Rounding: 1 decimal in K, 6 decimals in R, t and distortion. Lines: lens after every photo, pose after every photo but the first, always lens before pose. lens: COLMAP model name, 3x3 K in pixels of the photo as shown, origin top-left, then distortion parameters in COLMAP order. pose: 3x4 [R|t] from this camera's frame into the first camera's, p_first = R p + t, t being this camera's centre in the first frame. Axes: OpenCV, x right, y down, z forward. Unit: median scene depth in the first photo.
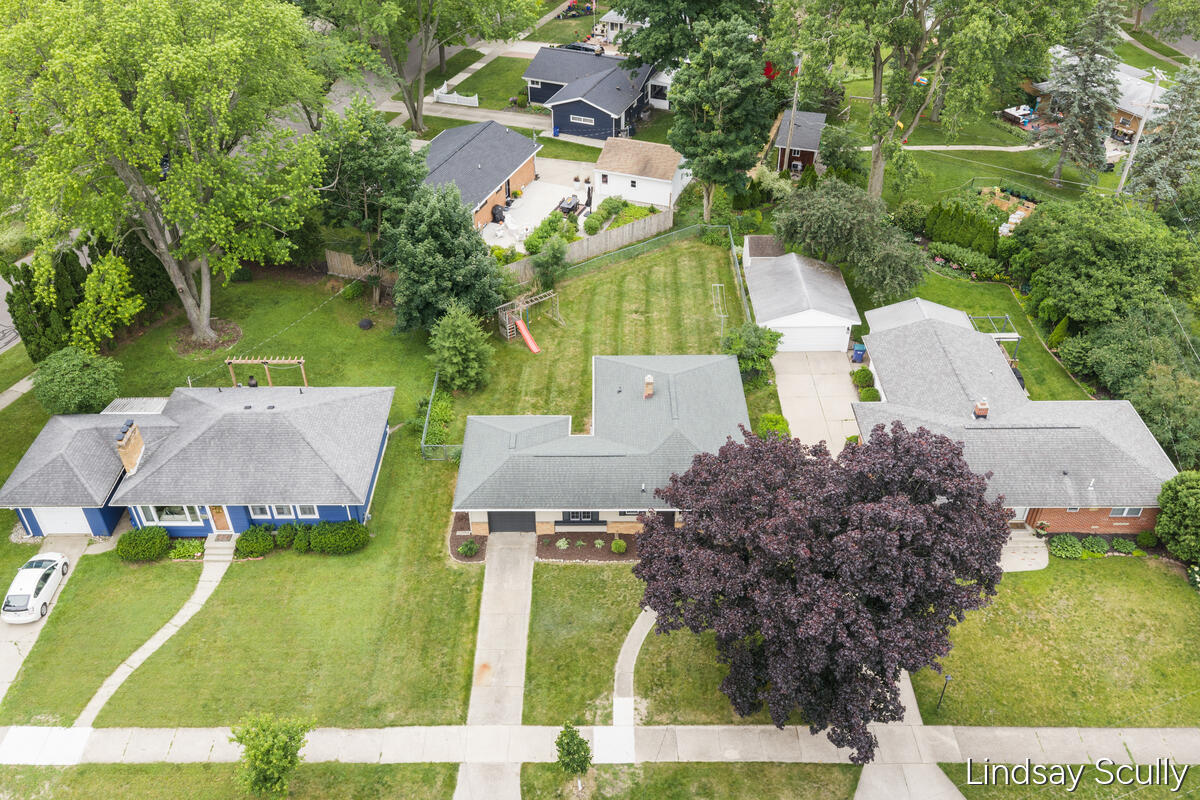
lens RADIAL K [[998.7, 0, 601.4], [0, 998.7, 400.3], [0, 0, 1]] dist [0.013056, -0.019590]
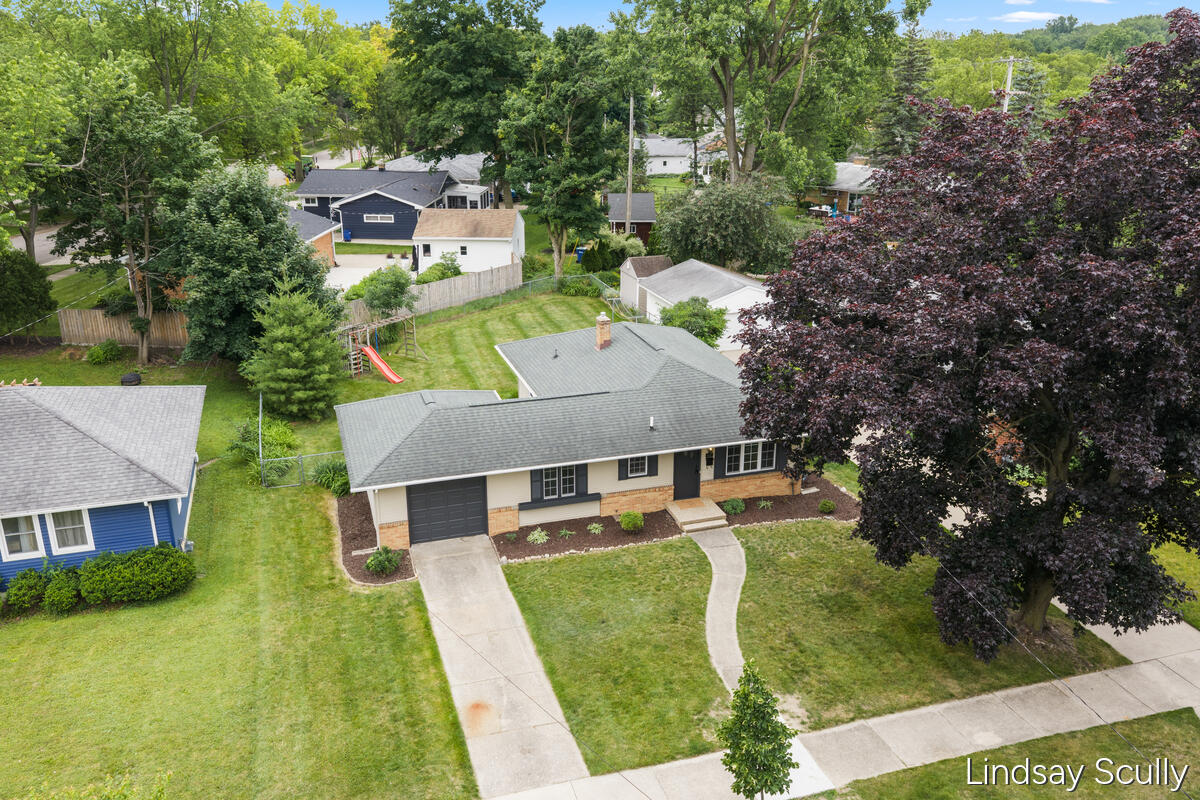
lens RADIAL K [[998.7, 0, 601.1], [0, 998.7, 401.2], [0, 0, 1]] dist [0.013056, -0.019590]
pose [[0.953856, -0.098264, 0.283731, -0.152552], [0.182343, 0.940308, -0.287353, 0.227262], [-0.238558, 0.325830, 0.914836, 0.377527]]
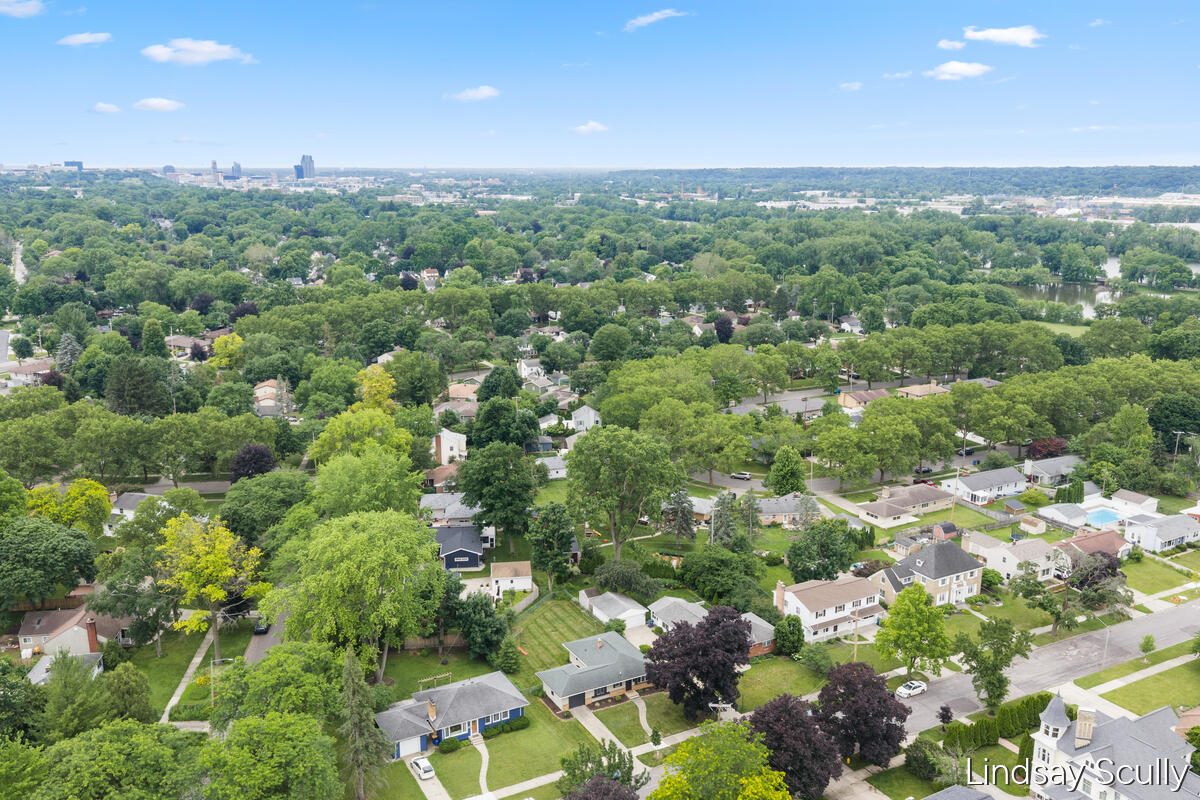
lens RADIAL K [[998.7, 0, 599.1], [0, 998.7, 402.7], [0, 0, 1]] dist [0.013056, -0.019590]
pose [[0.877401, -0.108183, 0.467401, -1.069068], [0.289646, 0.896102, -0.336313, 0.290734], [-0.382456, 0.430463, 0.817575, -1.342043]]
